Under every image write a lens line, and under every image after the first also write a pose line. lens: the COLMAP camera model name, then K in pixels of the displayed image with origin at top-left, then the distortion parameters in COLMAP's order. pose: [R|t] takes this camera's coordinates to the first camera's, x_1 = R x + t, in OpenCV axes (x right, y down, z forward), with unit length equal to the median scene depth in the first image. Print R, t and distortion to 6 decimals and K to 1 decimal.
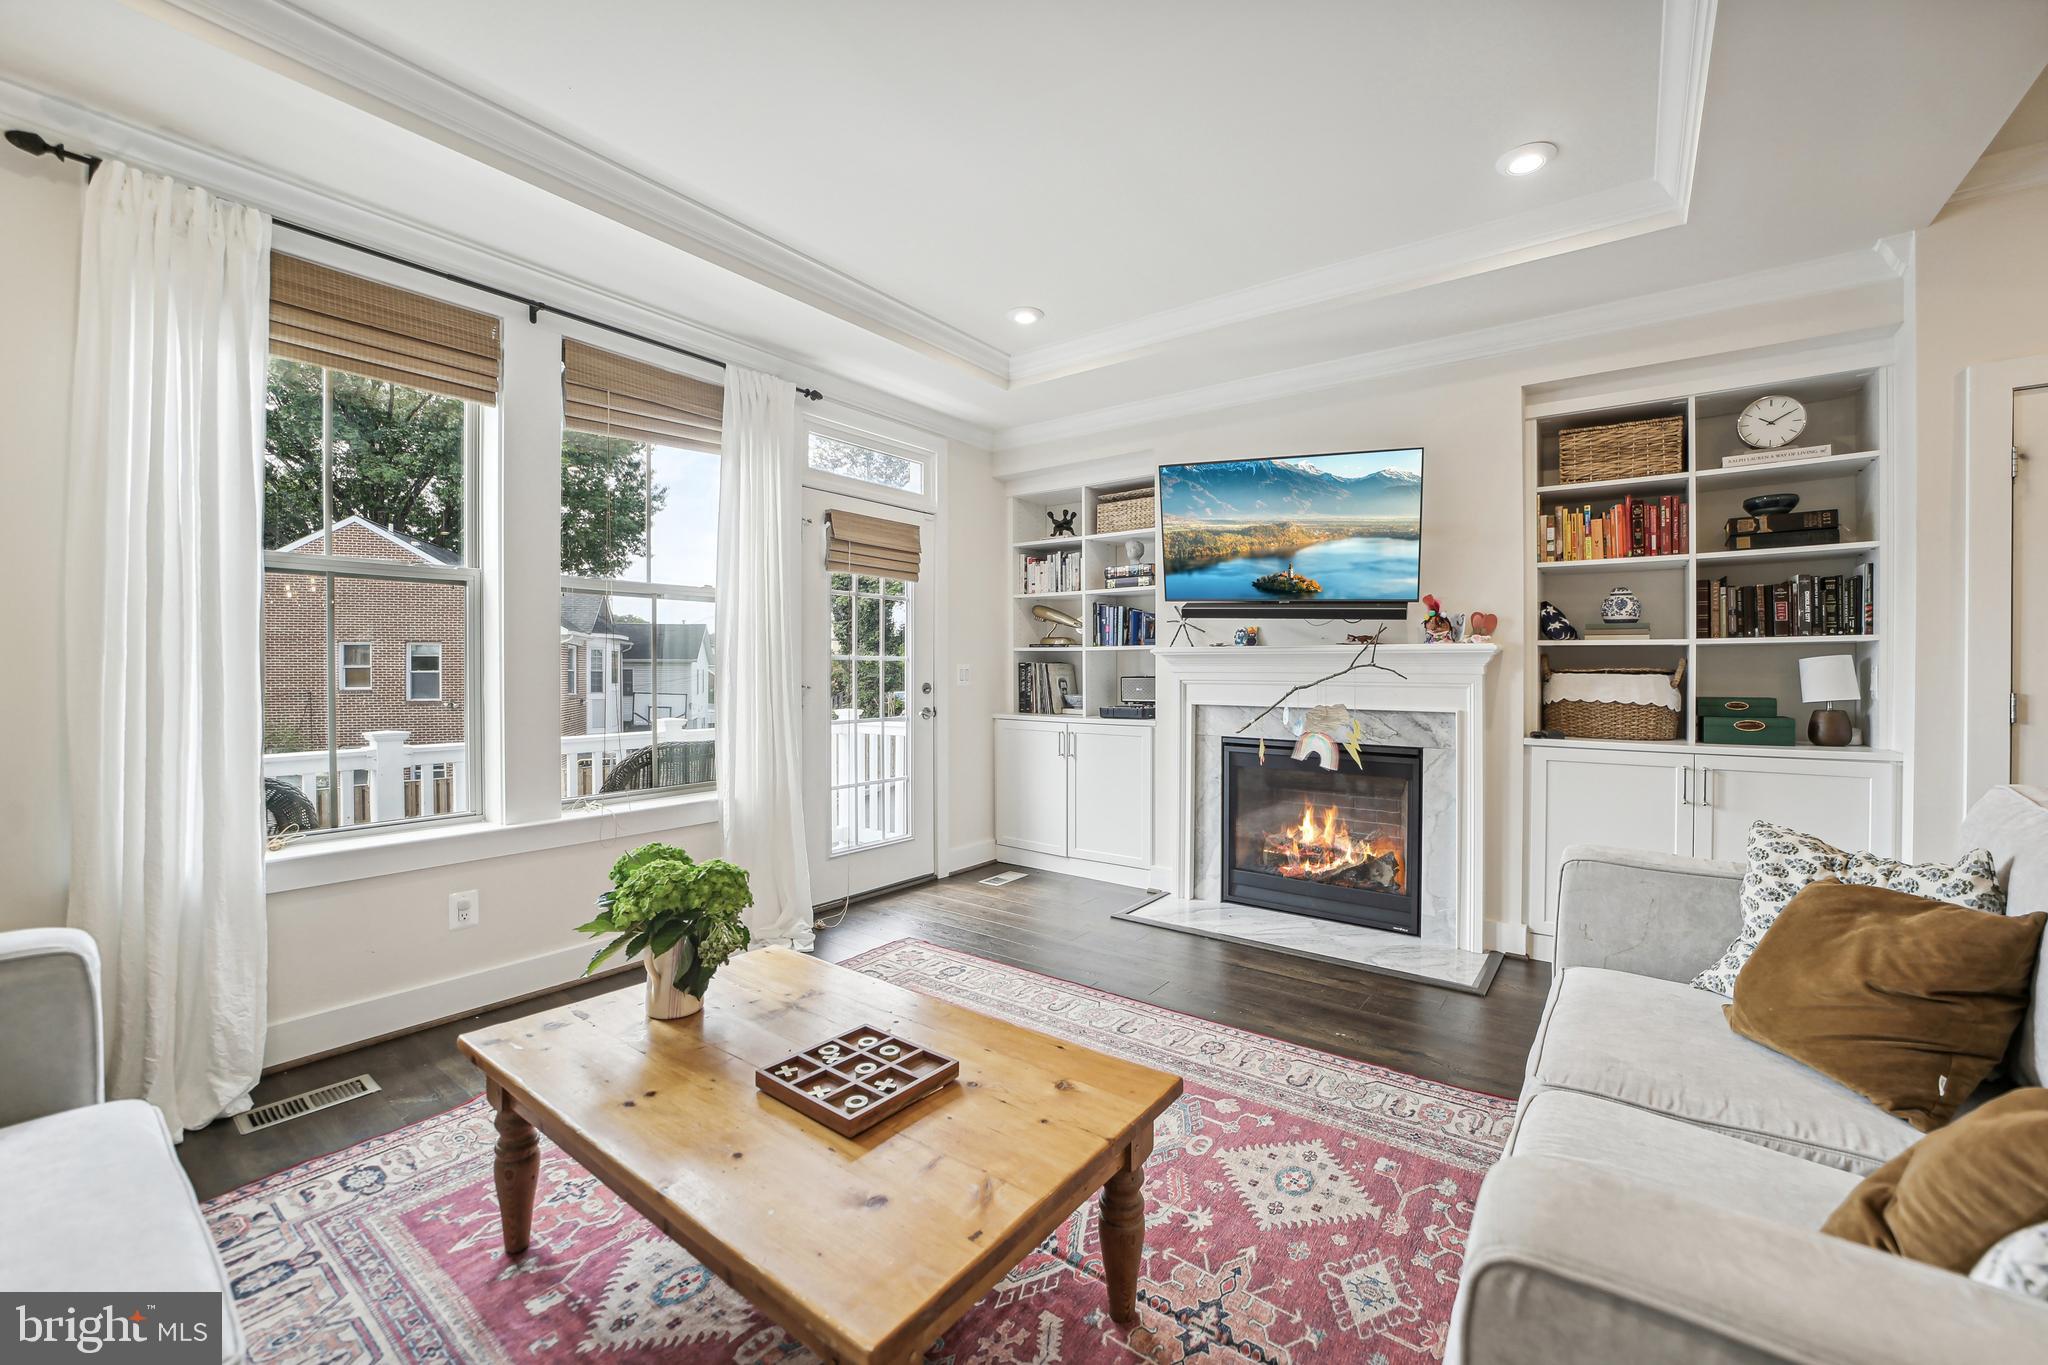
lens RADIAL K [[825.4, 0, 1036.0], [0, 825.4, 675.7], [0, 0, 1]] dist [-0.029804, 0.003446]
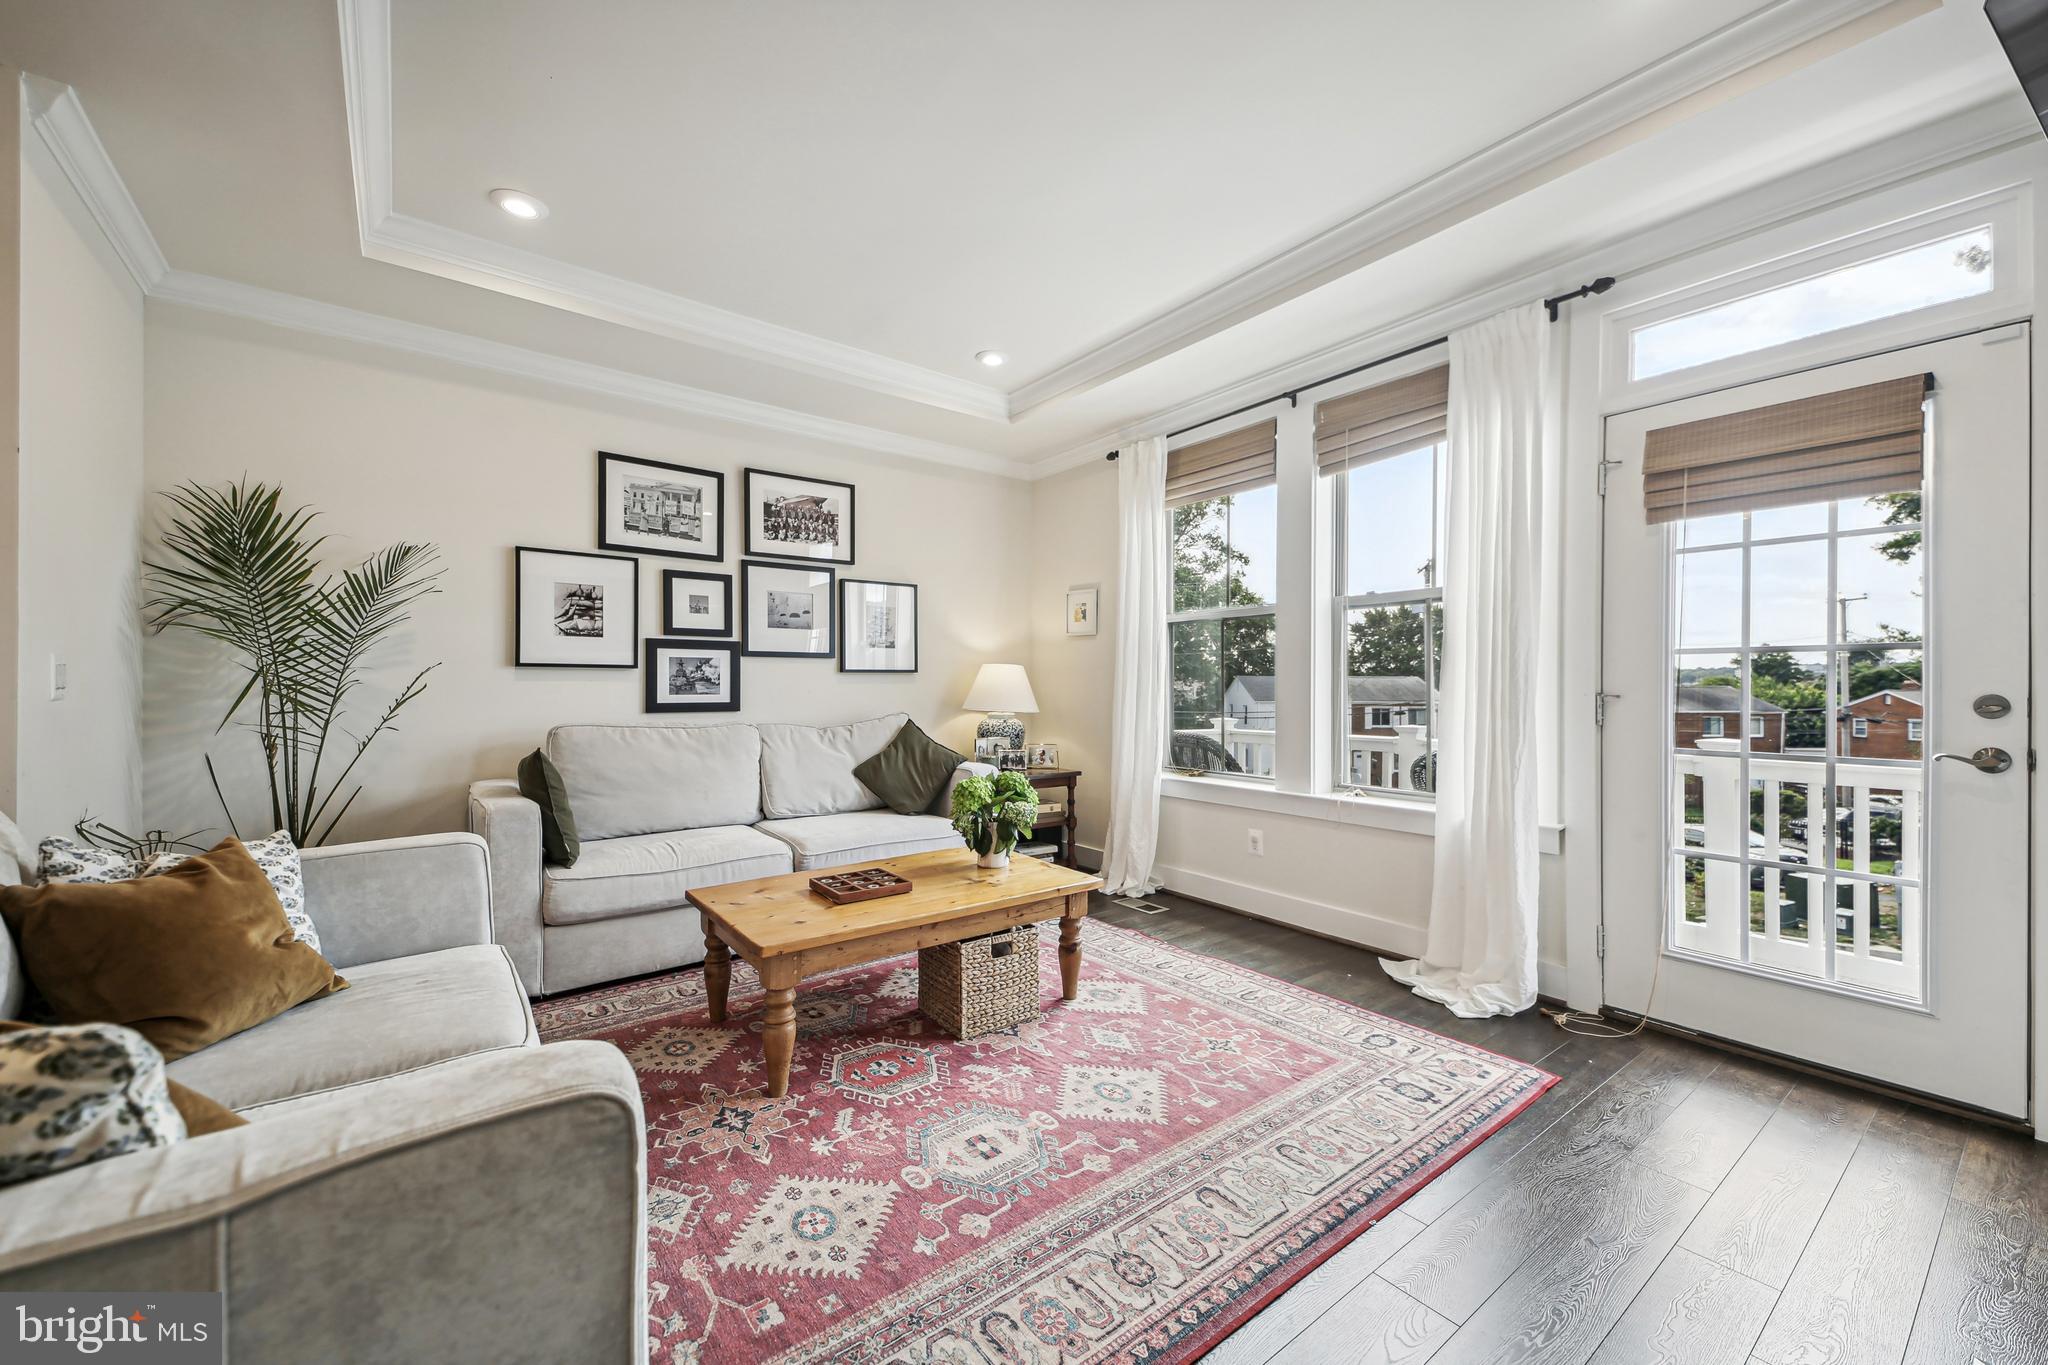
lens RADIAL K [[790.4, 0, 1030.5], [0, 790.4, 690.0], [0, 0, 1]] dist [0.039445, -0.001044]
pose [[-0.282118, 0.001689, -0.959378, 1.067971], [-0.009939, 0.999940, 0.004683, 0.021155], [0.959328, 0.010856, -0.282085, 1.423153]]
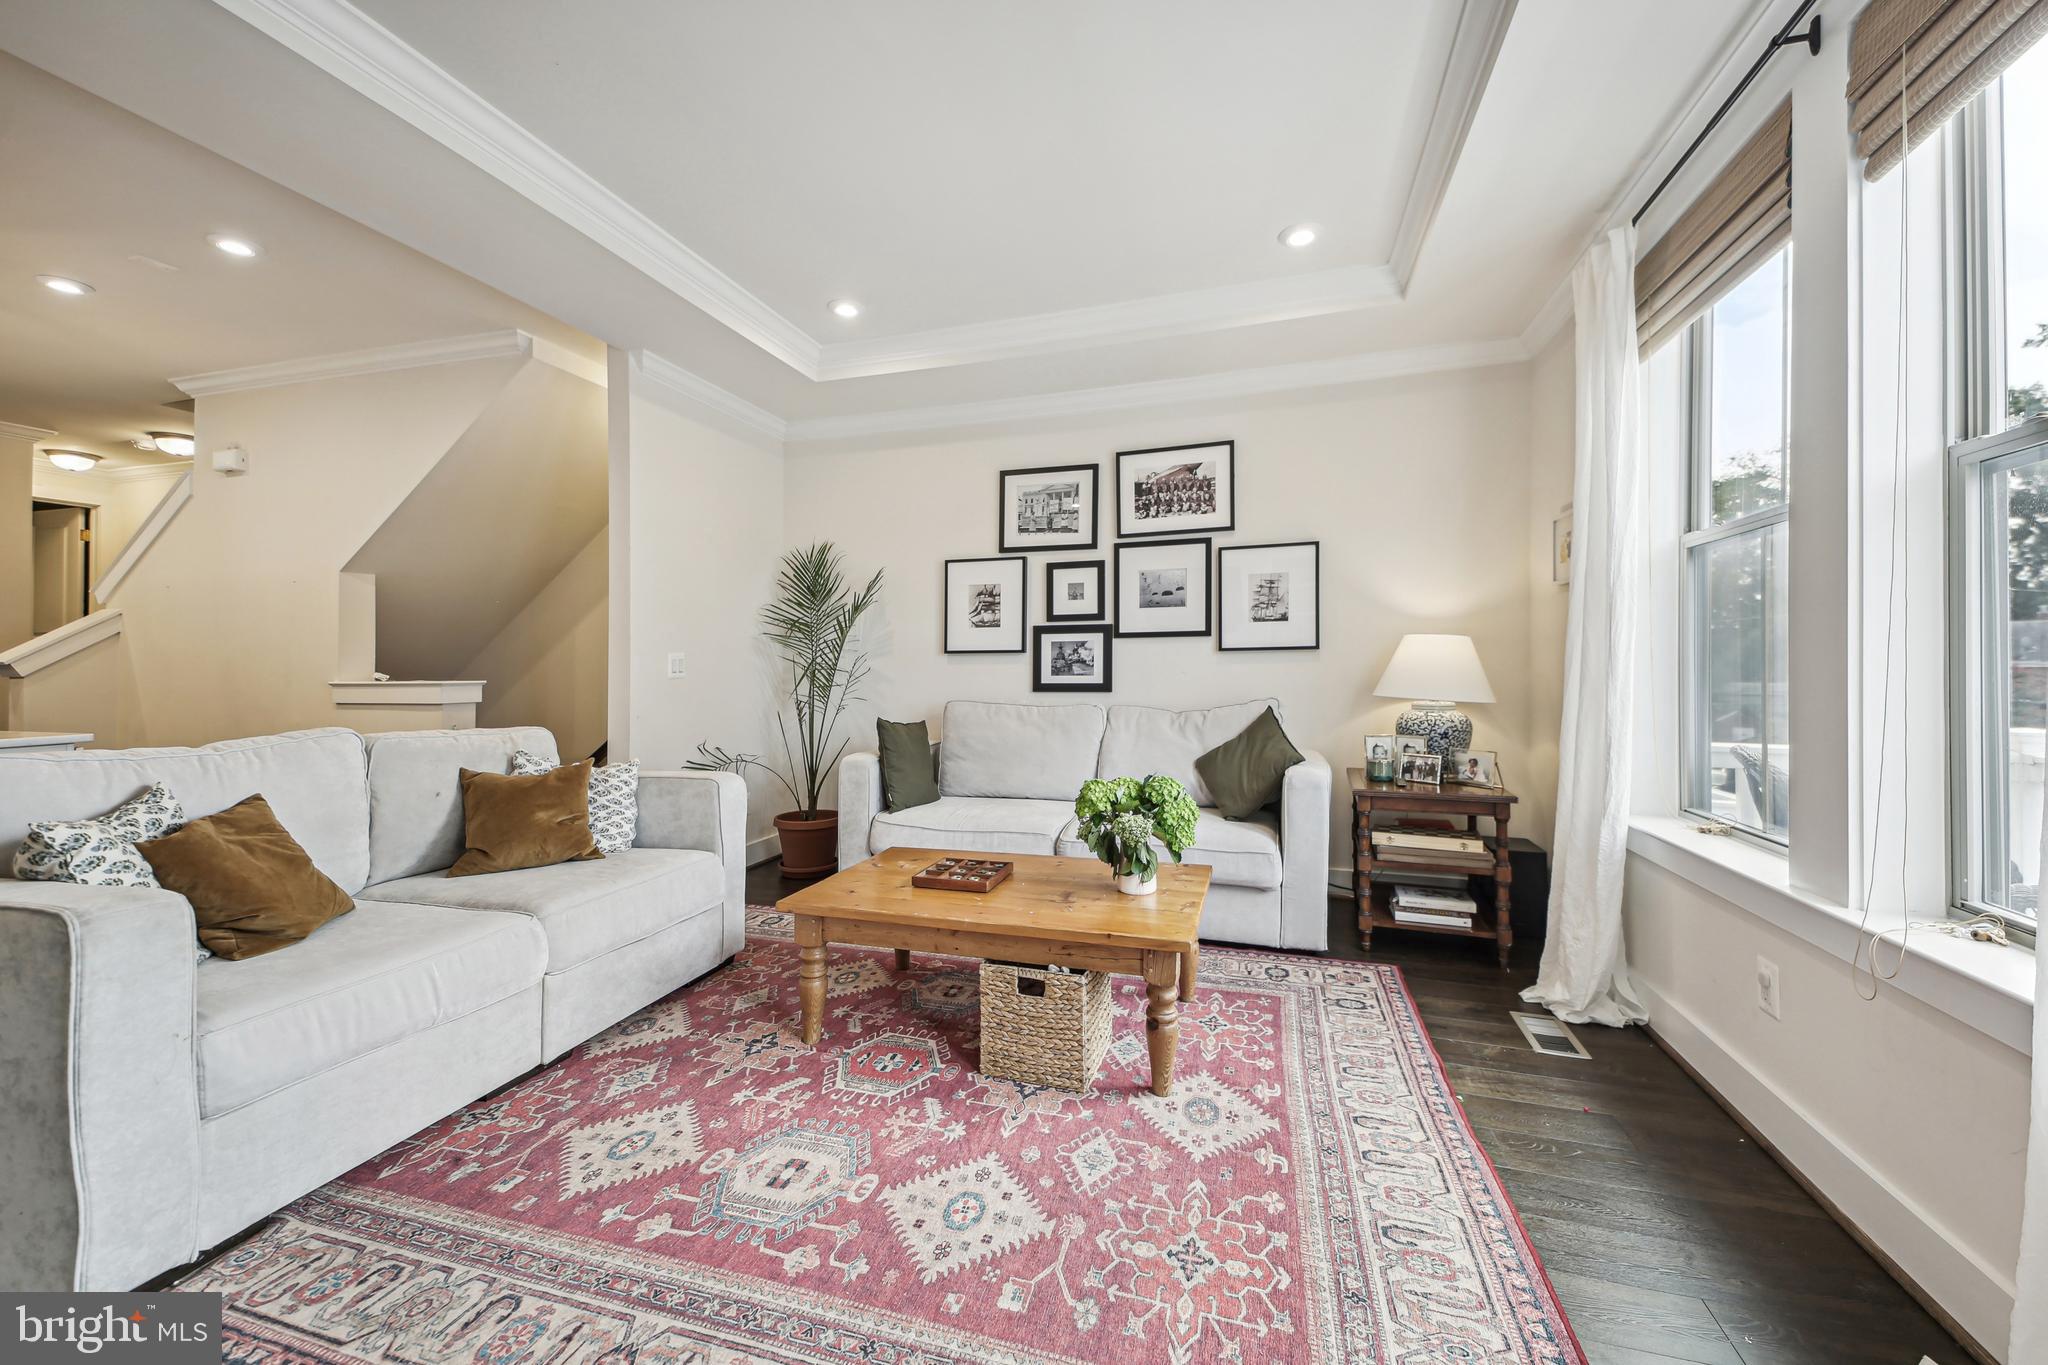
lens RADIAL K [[790.4, 0, 1018.7], [0, 790.4, 663.3], [0, 0, 1]] dist [0.039445, -0.001044]
pose [[-0.946582, 0.003232, -0.322447, 0.175592], [0.002415, 0.999993, 0.002933, 0.009588], [0.322454, 0.001998, -0.946583, 2.047172]]
